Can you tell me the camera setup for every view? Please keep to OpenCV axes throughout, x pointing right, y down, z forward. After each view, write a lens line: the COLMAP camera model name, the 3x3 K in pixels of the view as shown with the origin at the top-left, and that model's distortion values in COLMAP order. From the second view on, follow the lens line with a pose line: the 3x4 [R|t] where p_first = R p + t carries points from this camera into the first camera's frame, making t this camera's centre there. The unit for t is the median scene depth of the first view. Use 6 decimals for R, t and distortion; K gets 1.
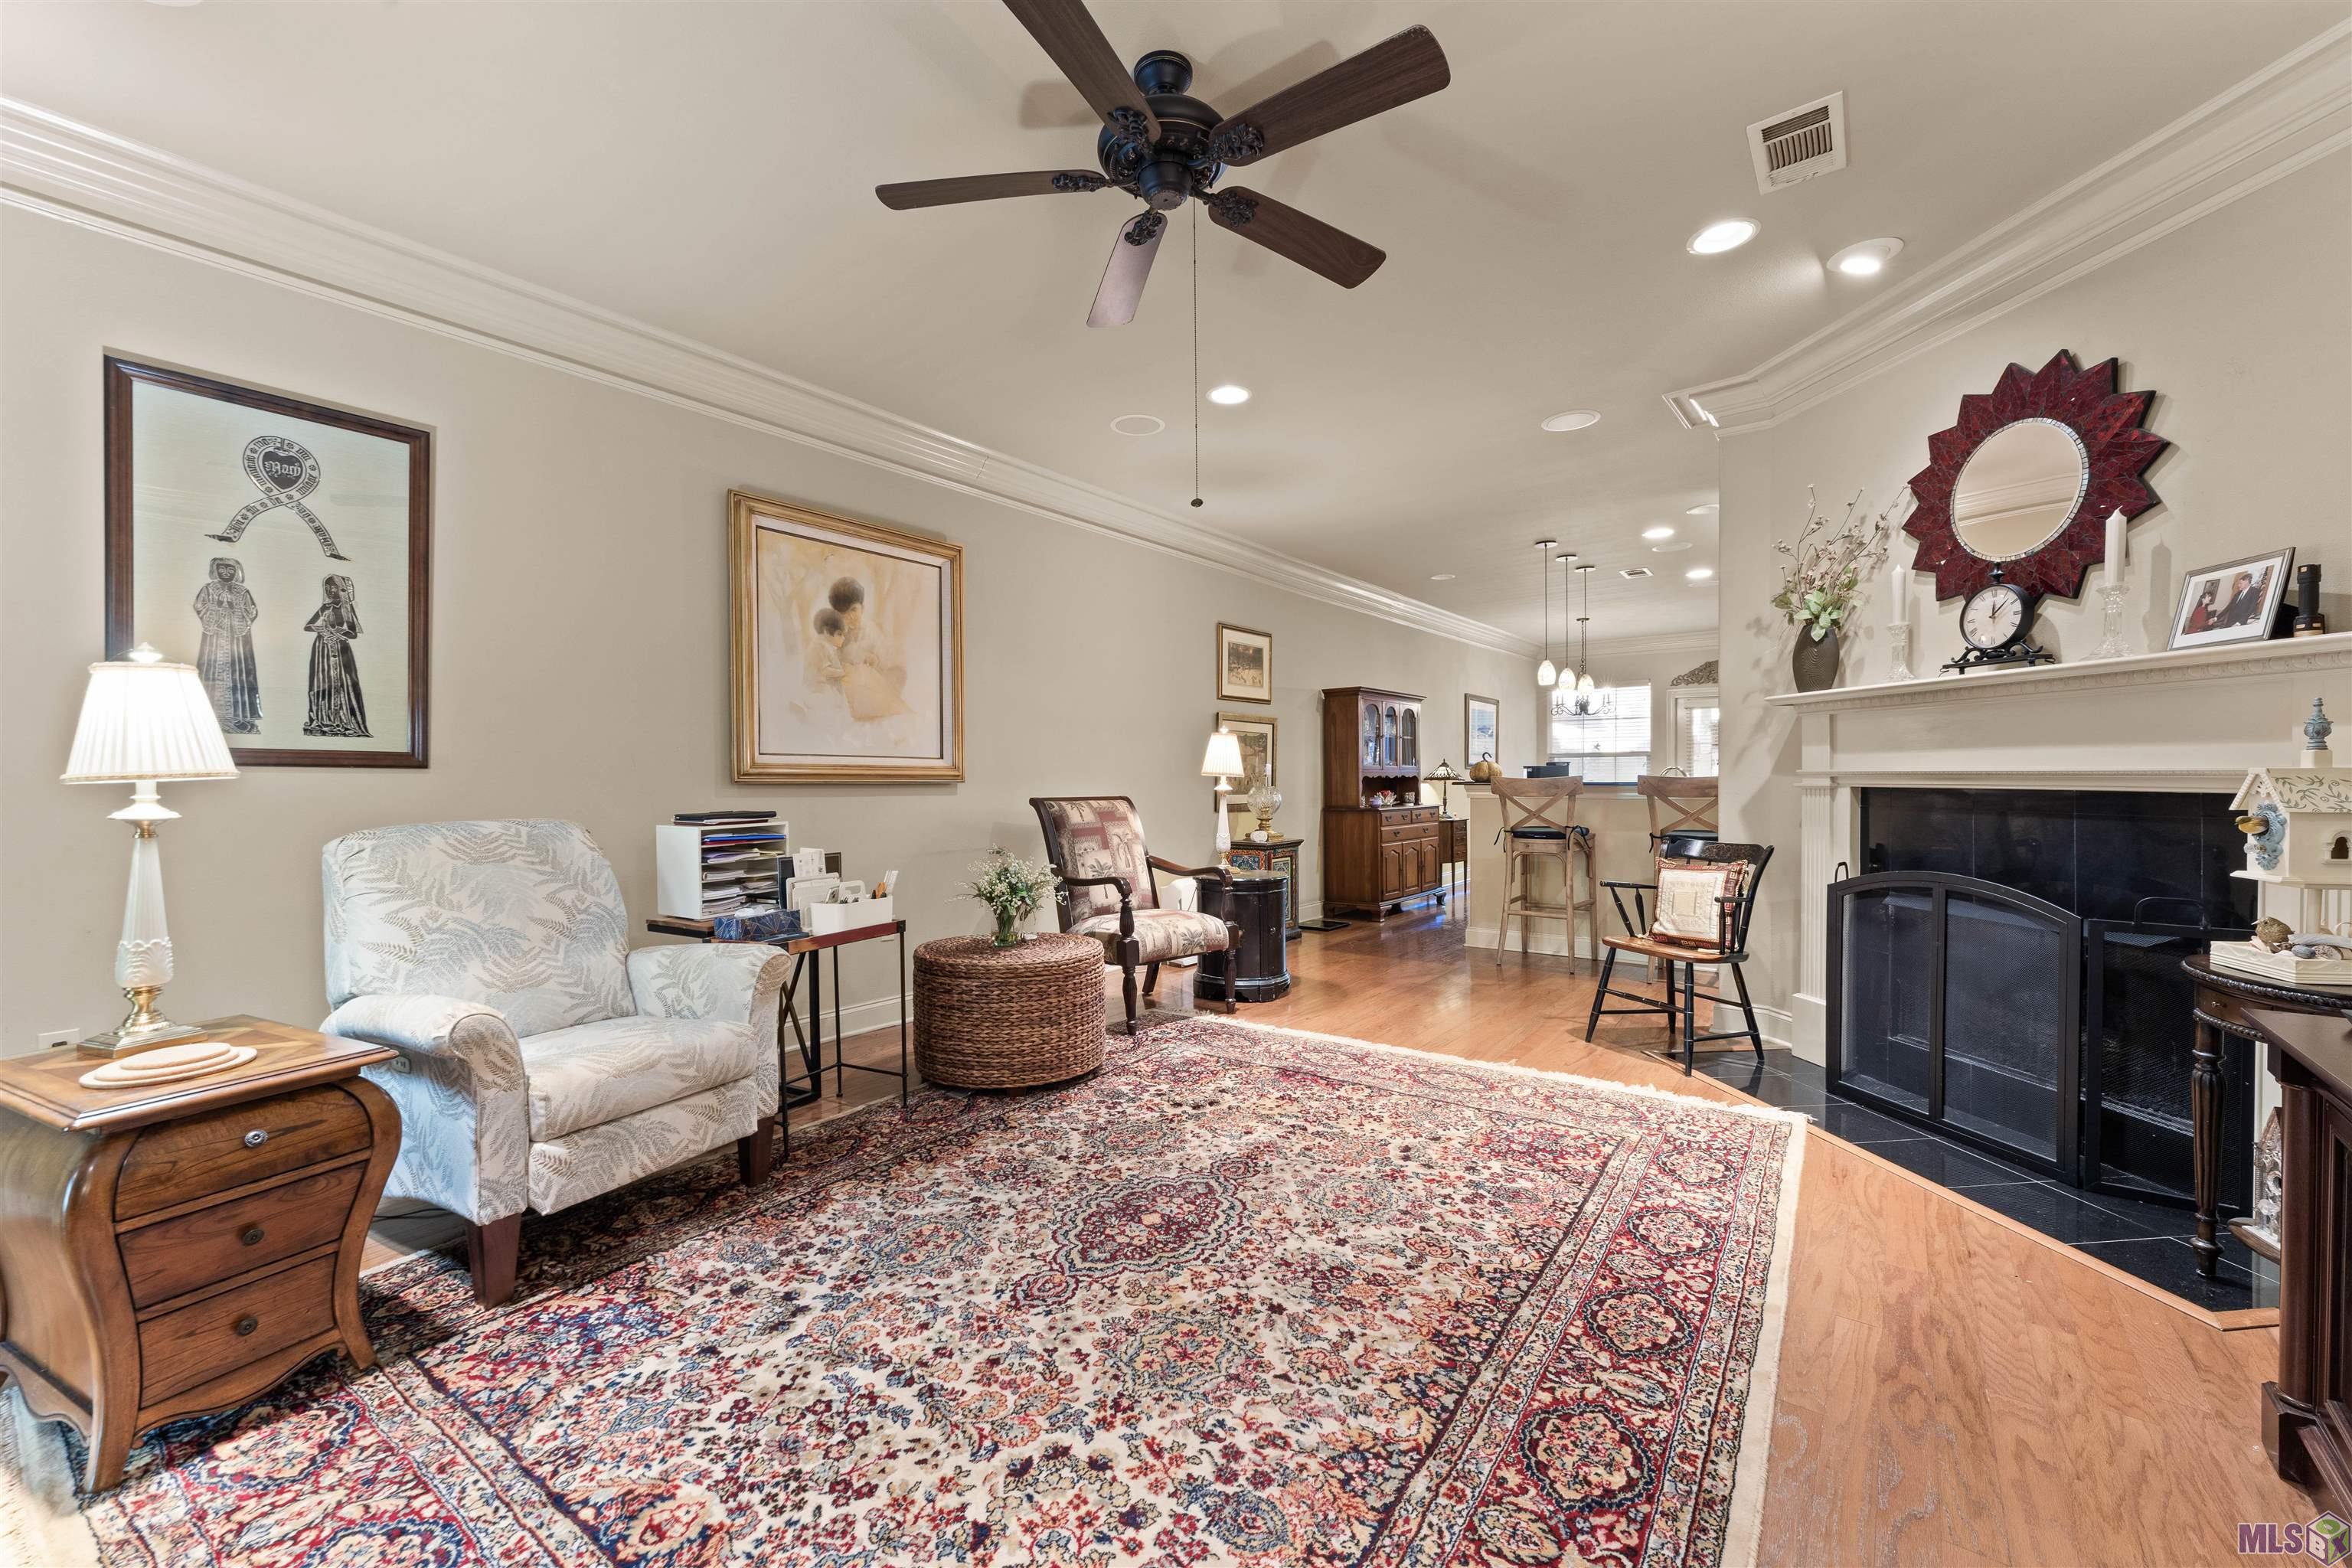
lens RADIAL K [[935.0, 0, 1167.3], [0, 935.0, 788.3], [0, 0, 1]] dist [0.000445, -0.001003]
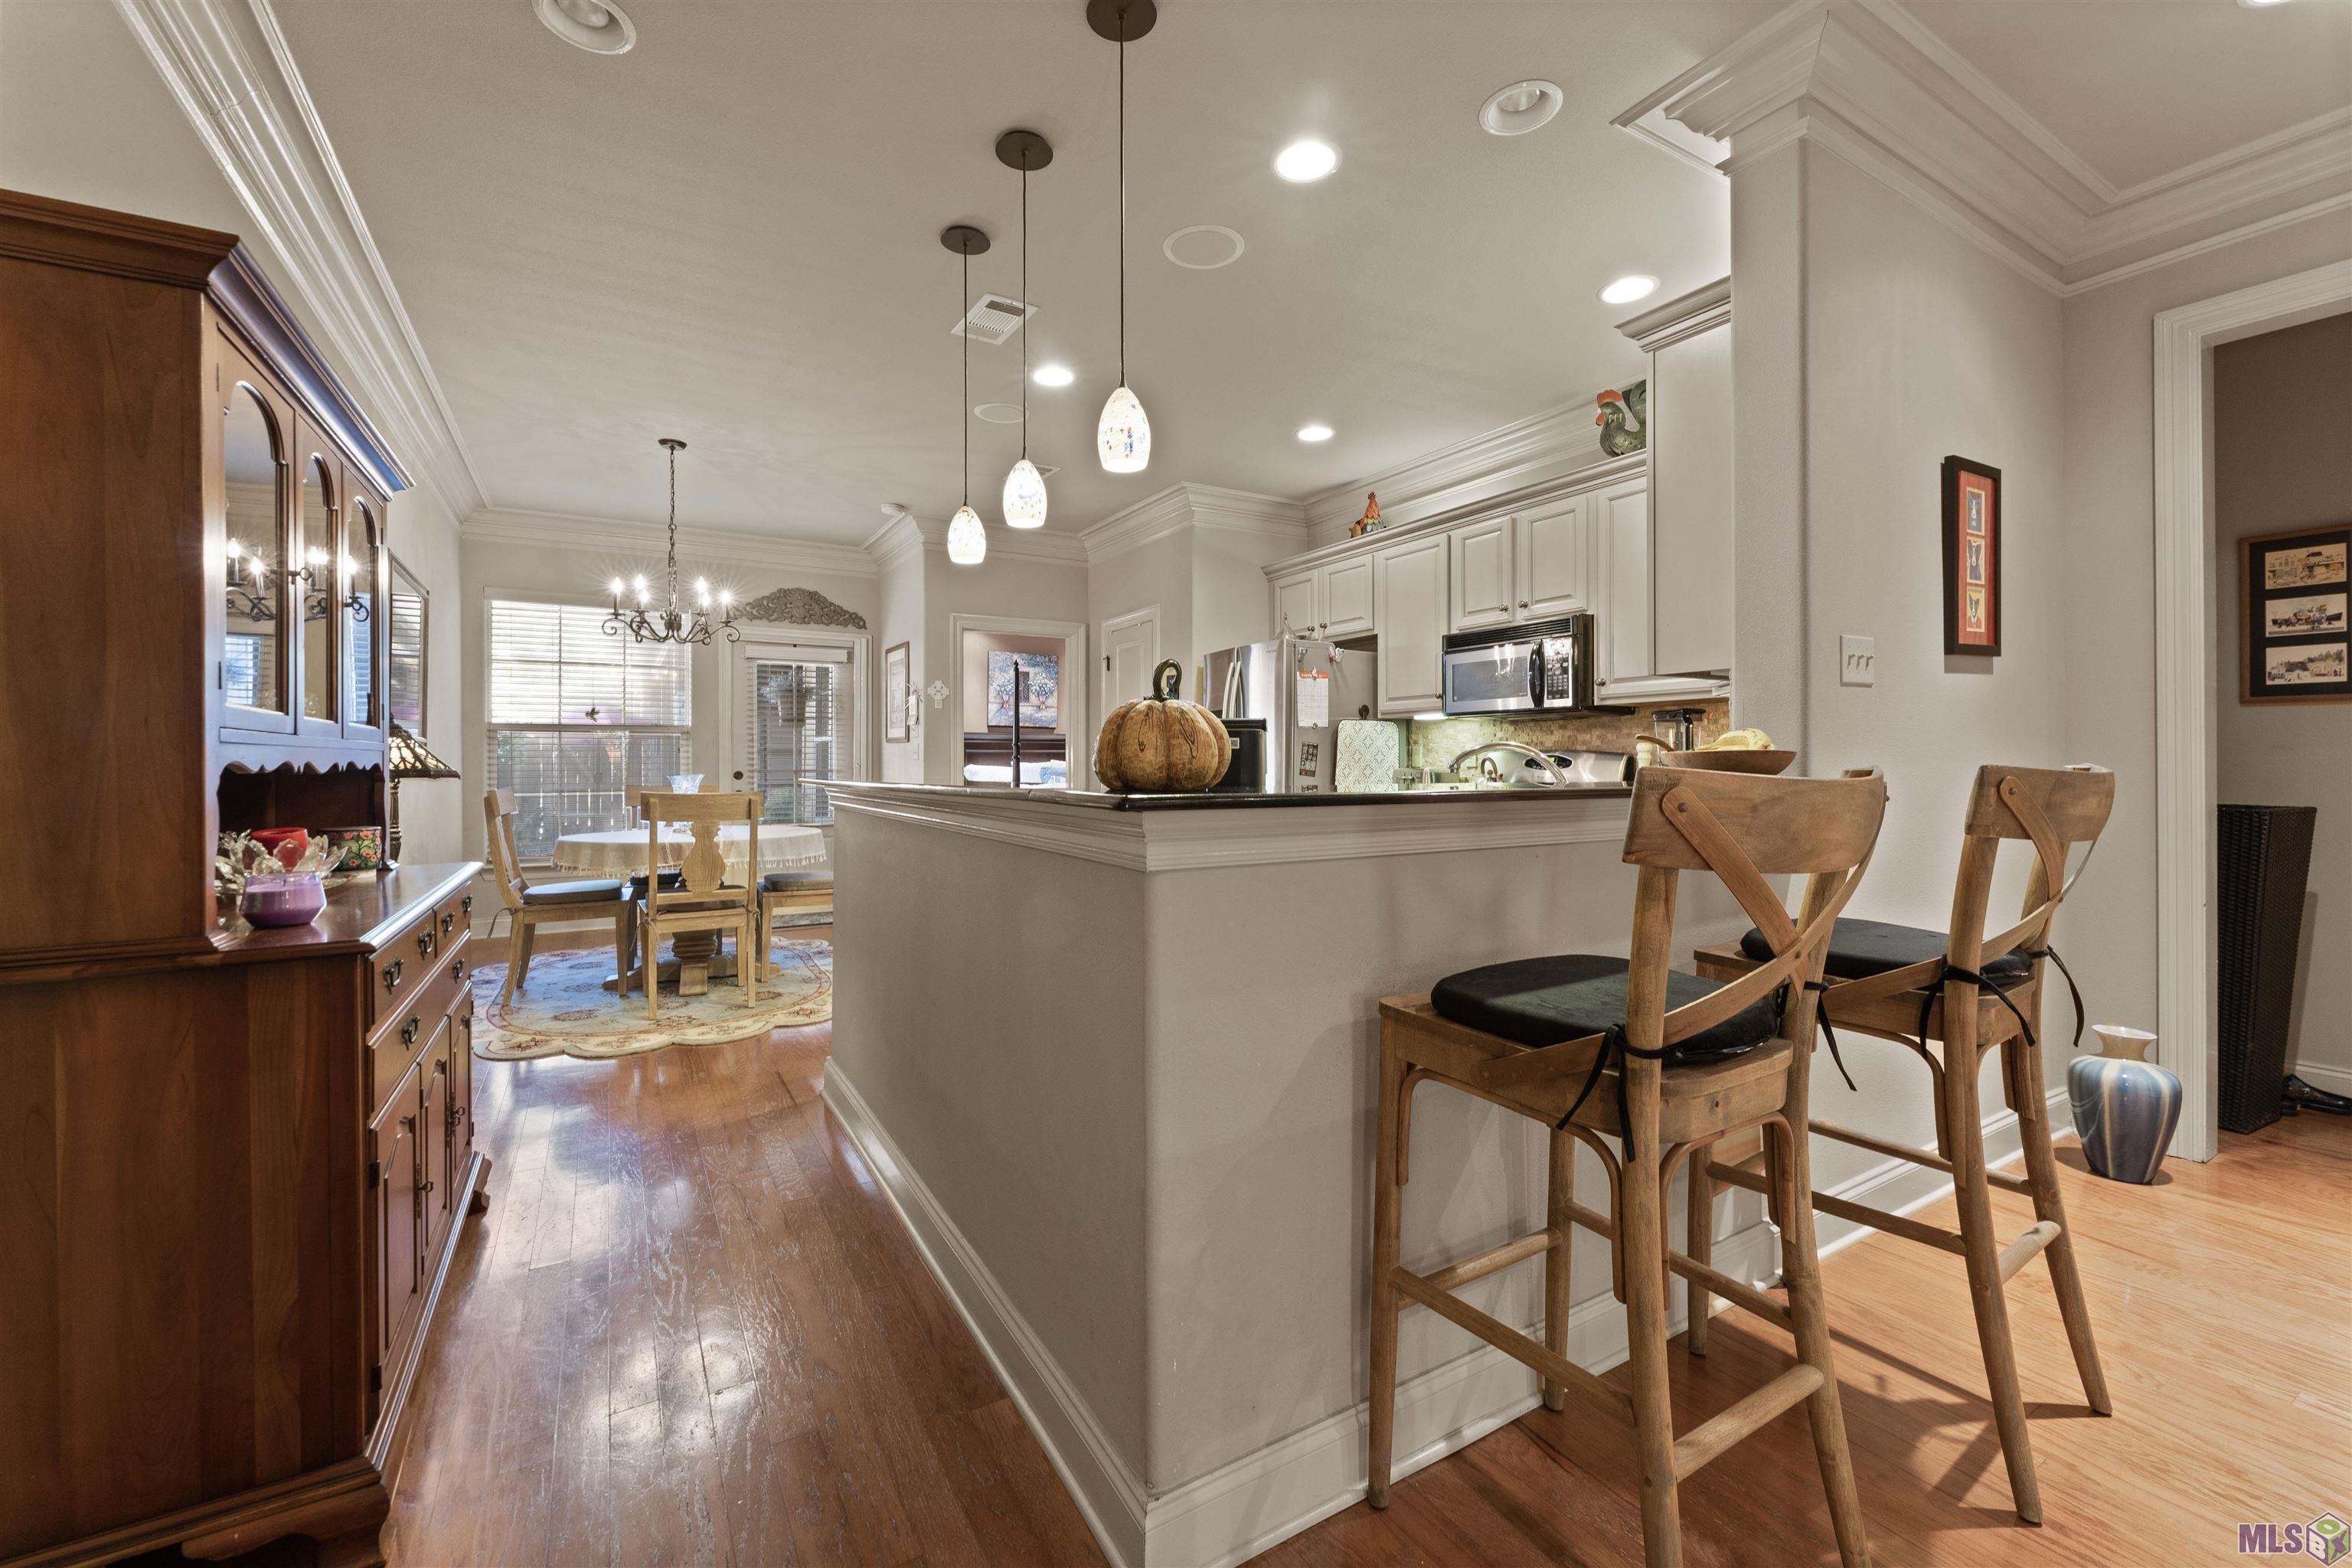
lens RADIAL K [[939.3, 0, 1158.6], [0, 939.3, 756.4], [0, 0, 1]] dist [0.000289, 0.000489]
pose [[0.366626, 0.012658, 0.930282, 0.271205], [0.008576, 0.999819, -0.016984, -0.024906], [-0.930329, 0.014205, 0.366451, 1.916930]]
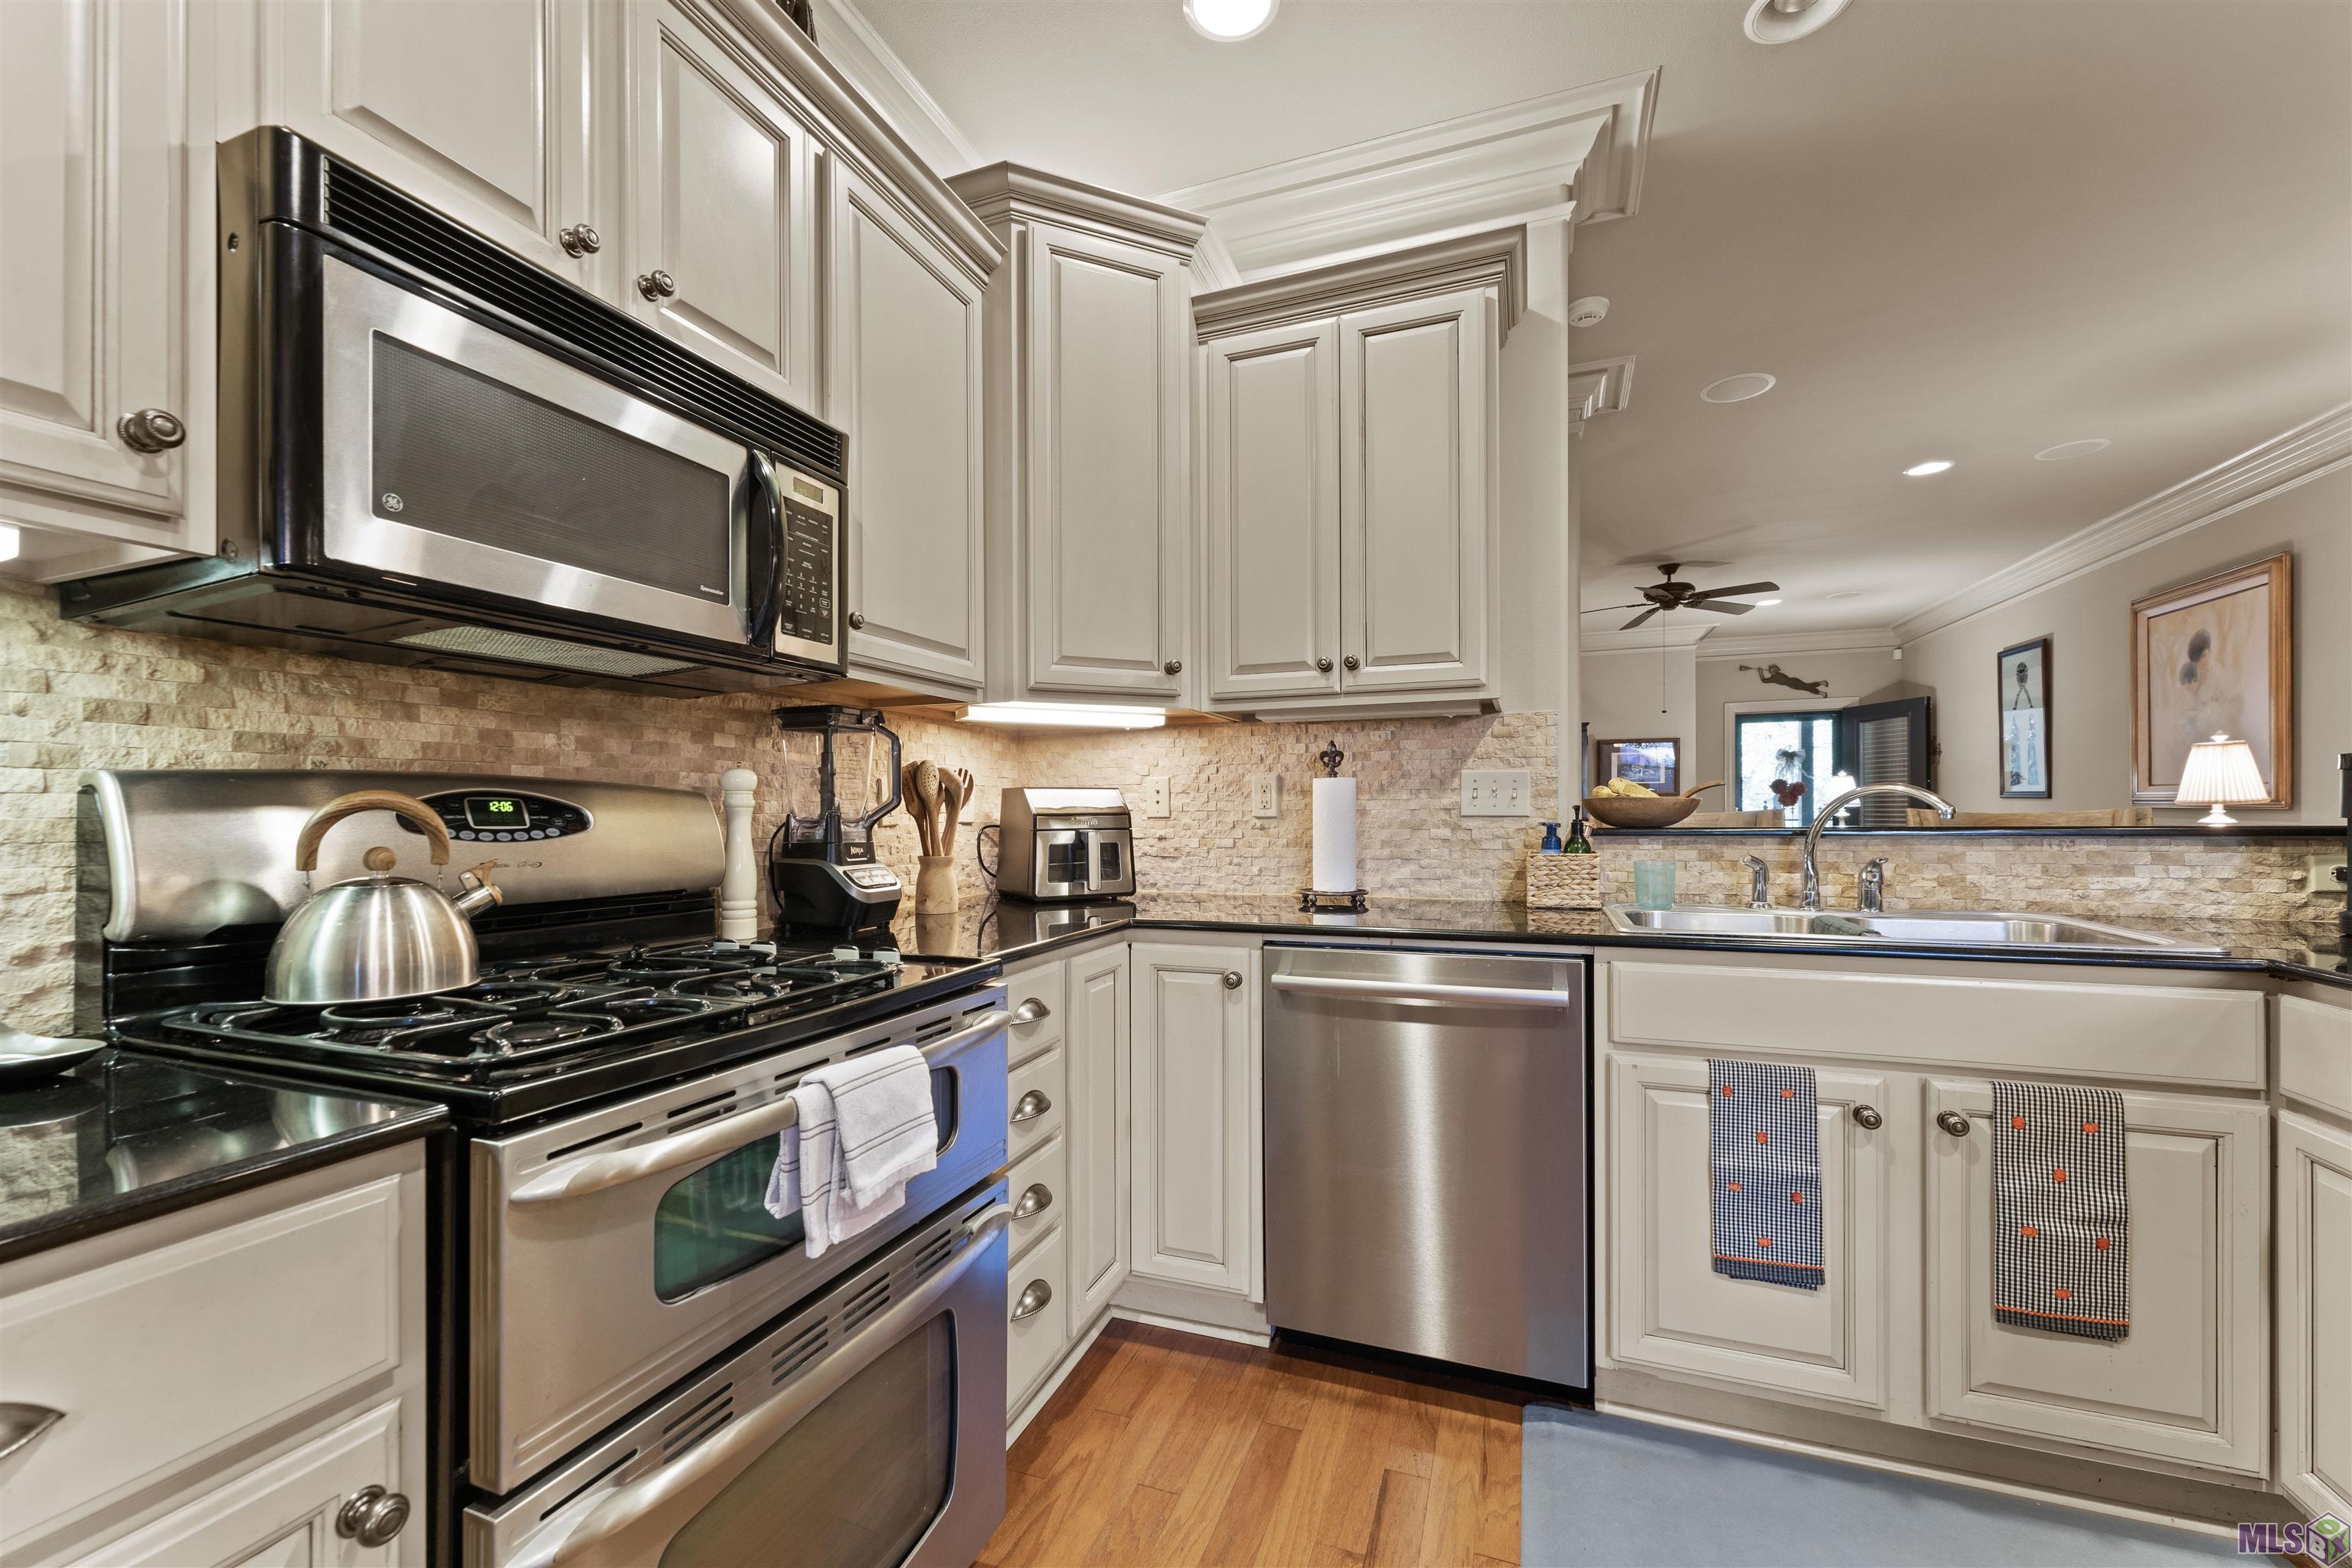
lens RADIAL K [[935.0, 0, 1167.3], [0, 935.0, 788.3], [0, 0, 1]] dist [0.000445, -0.001003]
pose [[-0.955613, 0.006087, -0.294562, 1.688253], [0.009998, 0.999881, -0.011774, -0.040953], [0.294455, -0.014196, -0.955560, 2.383658]]
